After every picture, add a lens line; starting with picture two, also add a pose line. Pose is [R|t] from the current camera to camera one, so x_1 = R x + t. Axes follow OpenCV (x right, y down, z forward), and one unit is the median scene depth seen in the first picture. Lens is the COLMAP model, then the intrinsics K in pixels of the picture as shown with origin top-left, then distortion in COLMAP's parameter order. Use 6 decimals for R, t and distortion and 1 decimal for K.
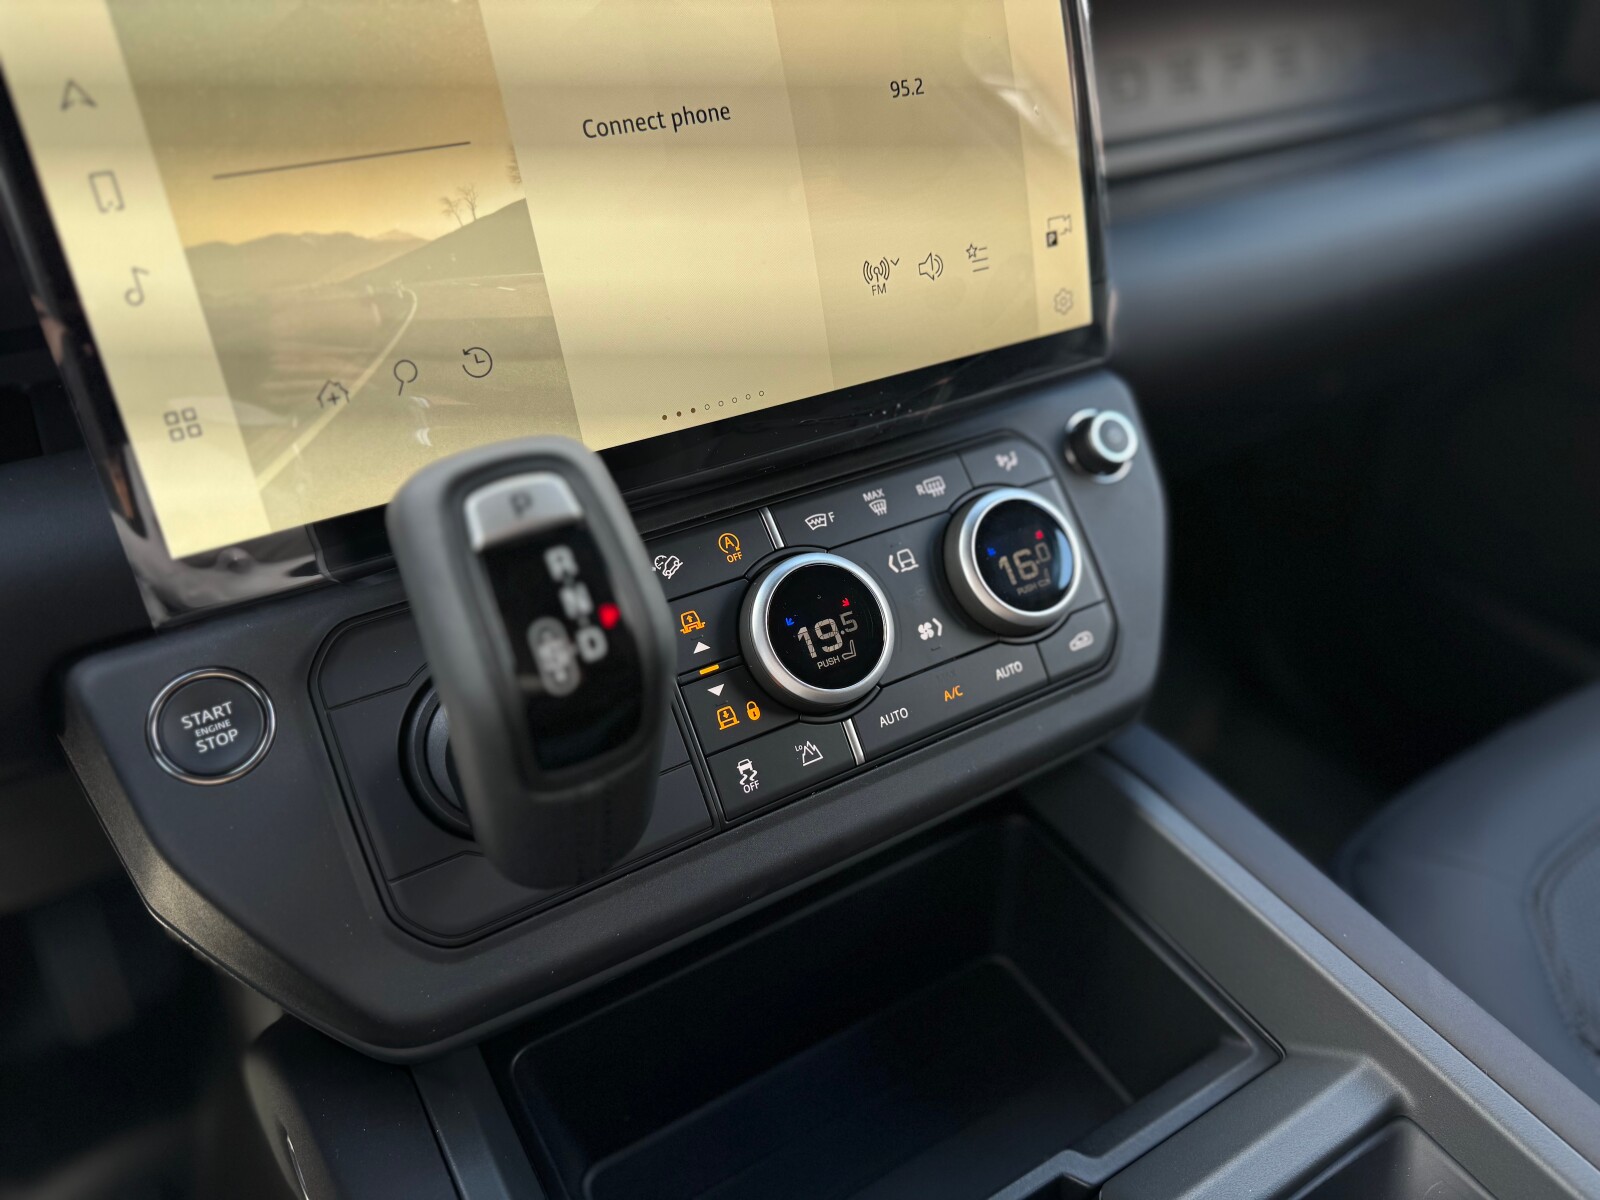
lens RADIAL K [[1132.7, 0, 800.0], [0, 1132.7, 600.0], [0, 0, 1]] dist [0.129130, -0.281486]
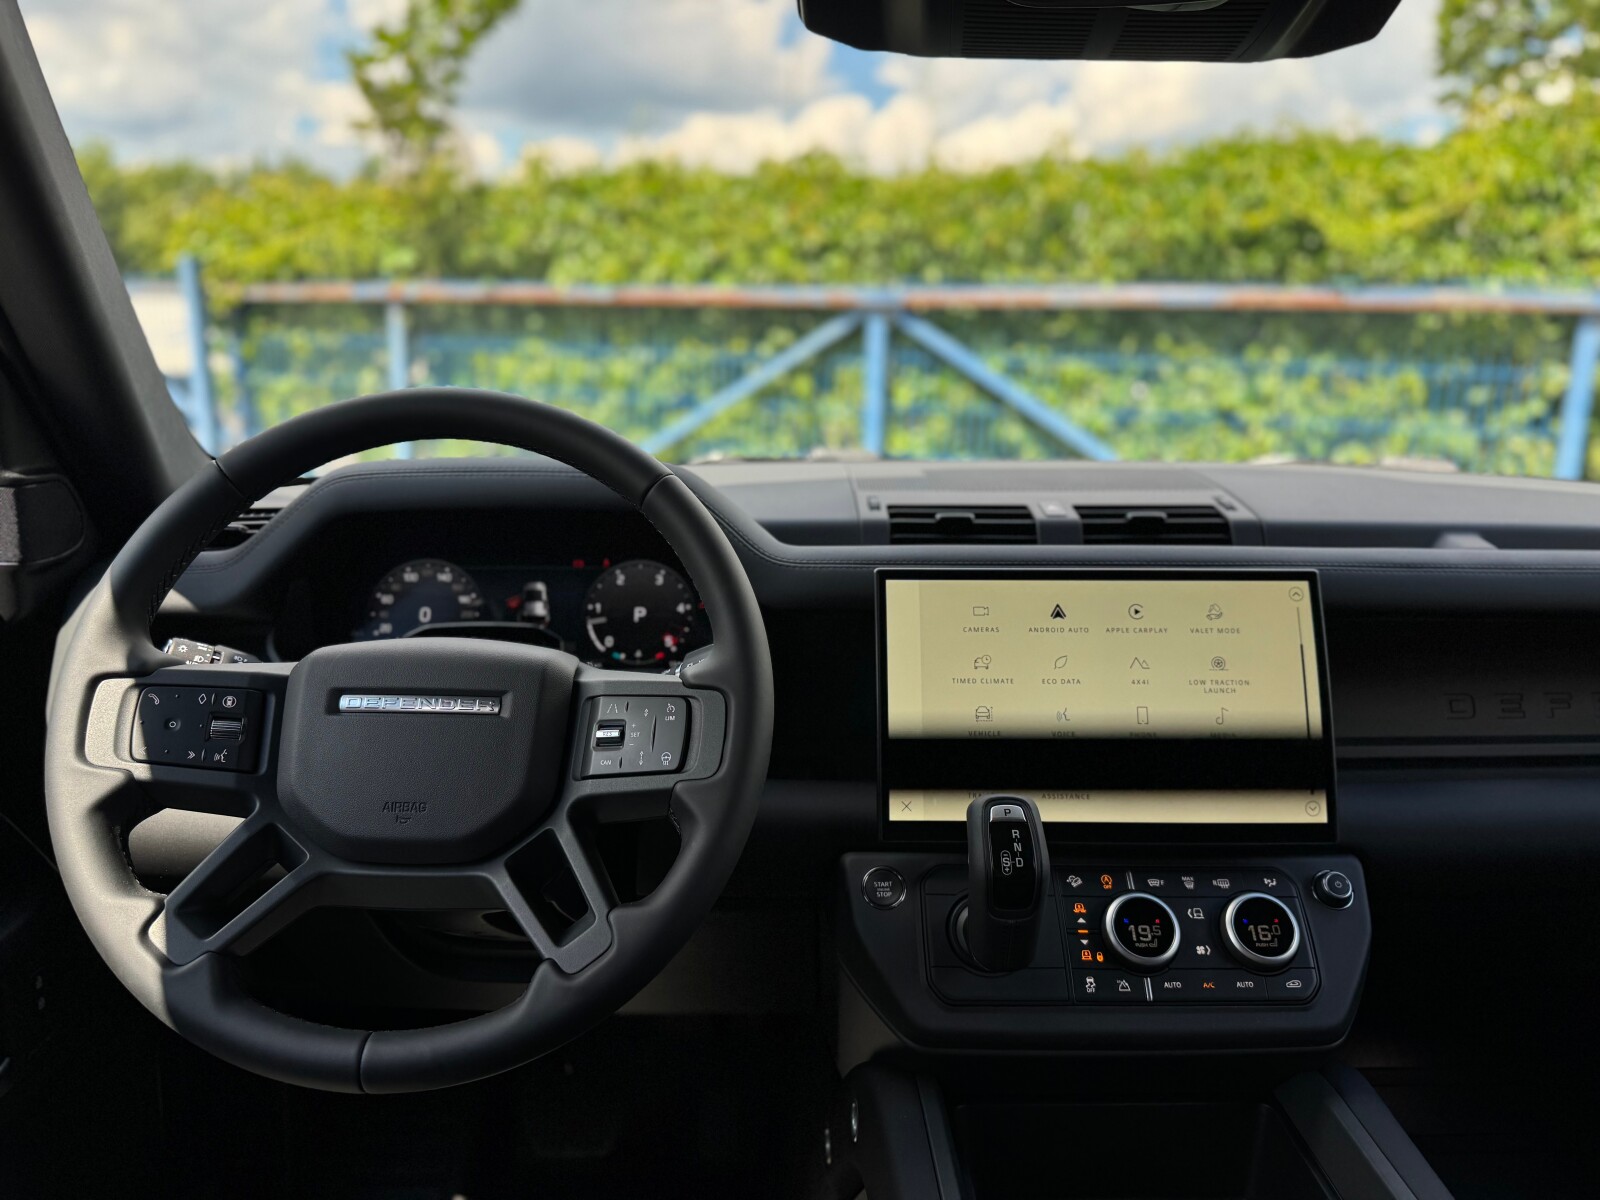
lens RADIAL K [[1134.3, 0, 828.8], [0, 1134.3, 604.5], [0, 0, 1]] dist [0.050842, -0.079347]
pose [[0.871776, 0.096464, -0.480313, 0.467584], [-0.285006, 0.897300, -0.337081, 0.360980], [0.398469, 0.430751, 0.809738, -1.194523]]
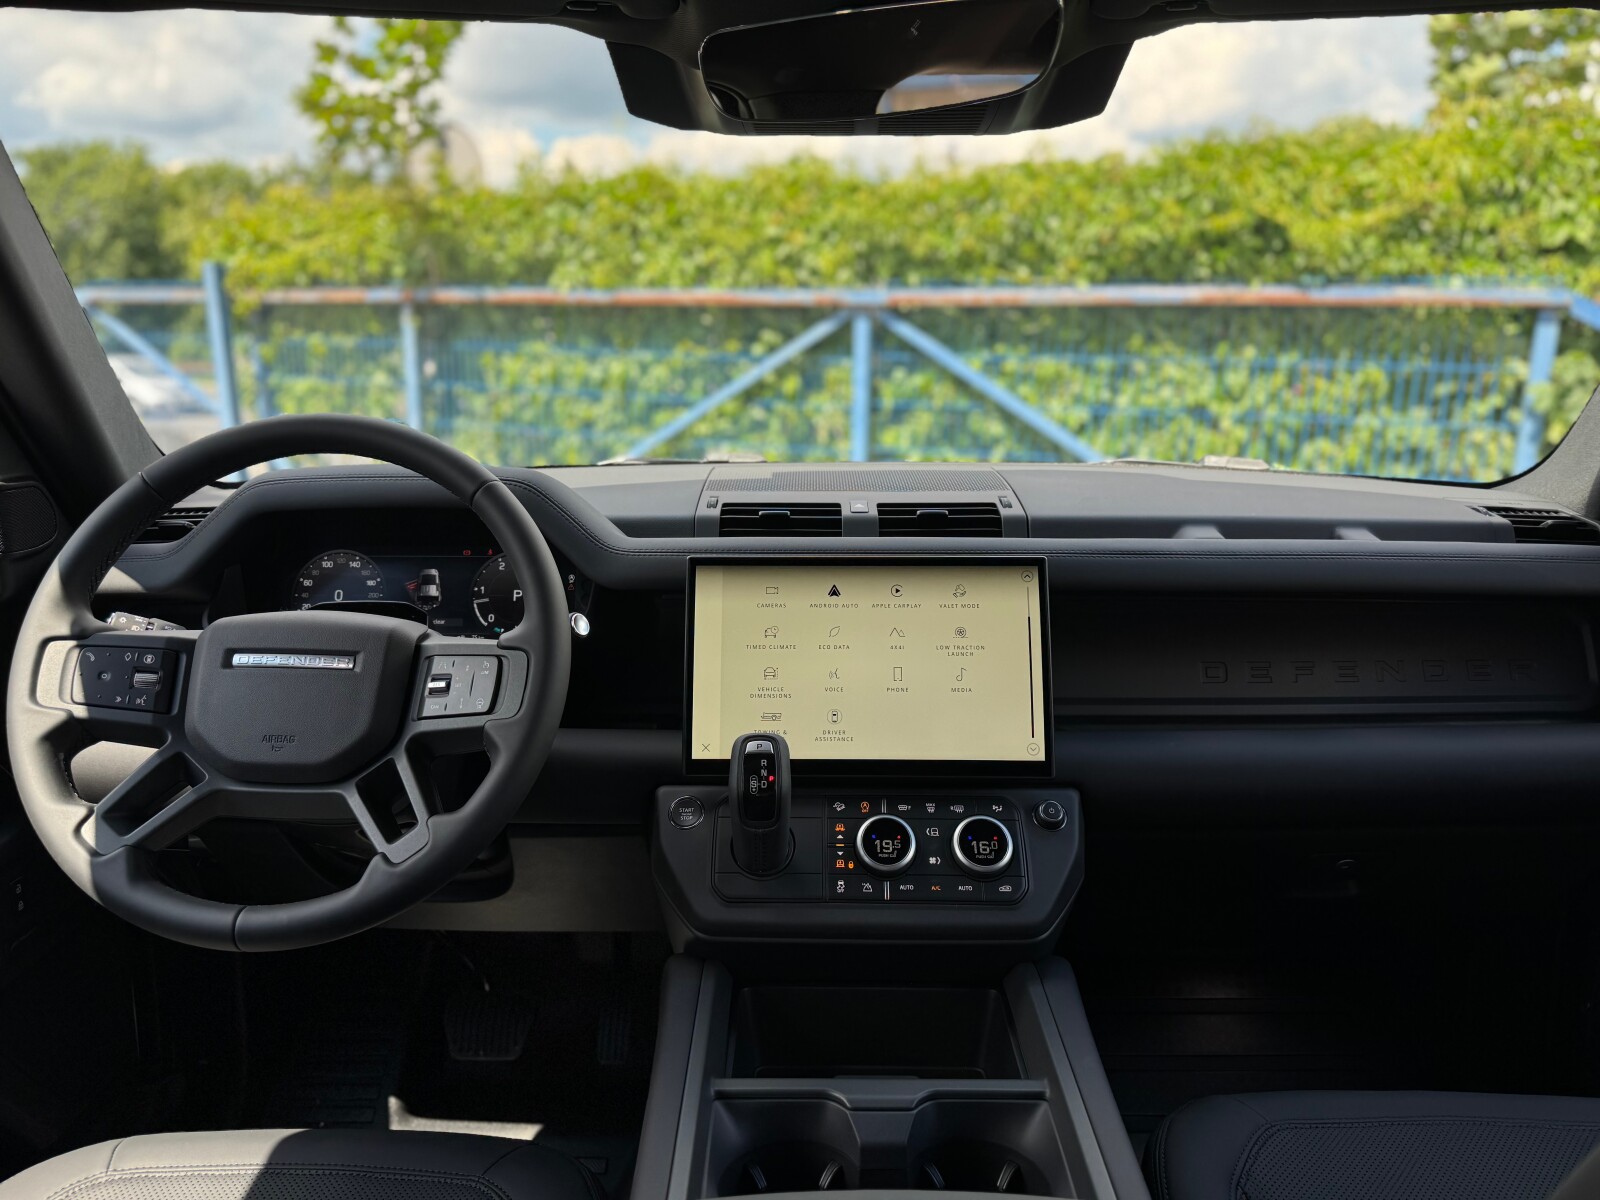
lens RADIAL K [[1126.8, 0, 829.3], [0, 1126.8, 605.5], [0, 0, 1]] dist [0.072553, -0.101583]
pose [[0.858665, 0.099431, -0.502799, 1.152782], [-0.292667, 0.900462, -0.321737, 0.405185], [0.420761, 0.423417, 0.802296, -1.378076]]
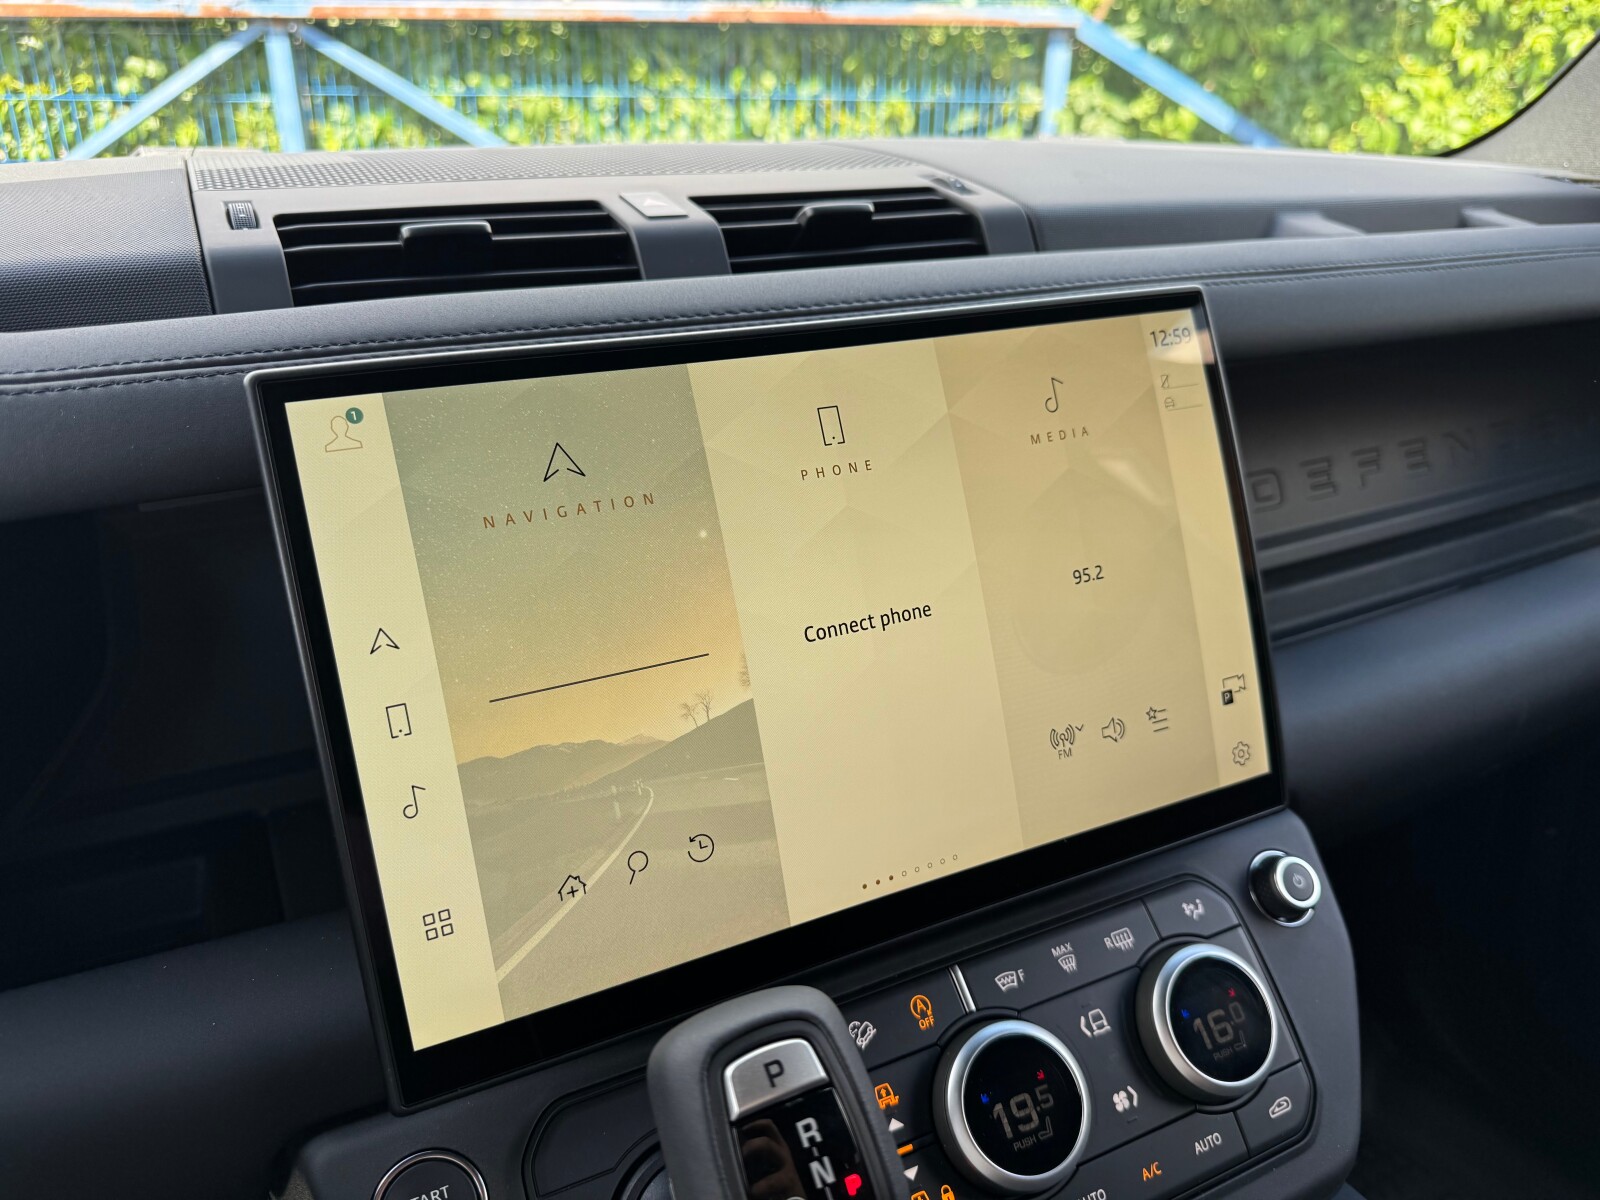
lens RADIAL K [[1132.7, 0, 800.0], [0, 1132.7, 600.0], [0, 0, 1]] dist [0.129130, -0.281486]
pose [[0.995936, 0.009668, -0.089538, -0.081302], [-0.029958, 0.973167, -0.228141, -0.163799], [0.084930, 0.229896, 0.969502, -0.069784]]
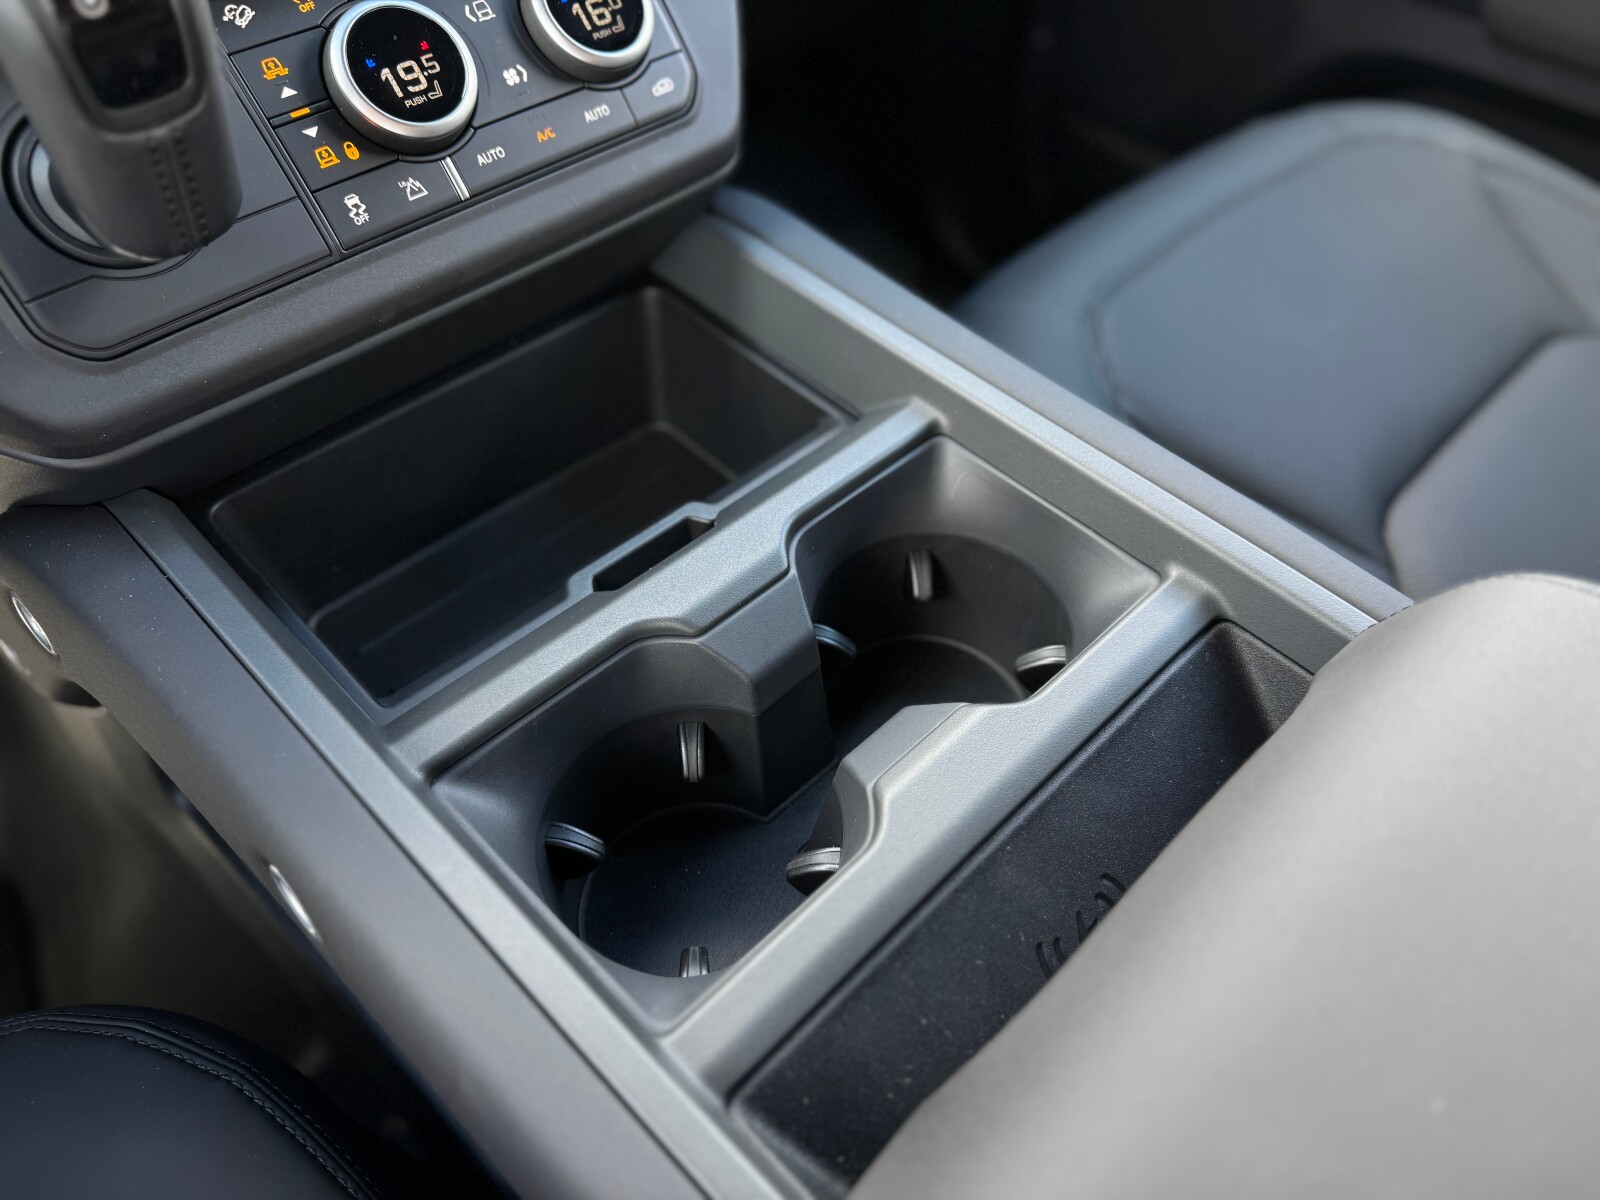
lens RADIAL K [[1137.5, 0, 800.0], [0, 1137.5, 600.0], [0, 0, 1]] dist [-0.001829, -0.039254]
pose [[0.972225, -0.163110, 0.167848, 0.121539], [0.115019, 0.957557, 0.264302, 0.265171], [-0.203834, -0.237655, 0.949722, -0.220936]]
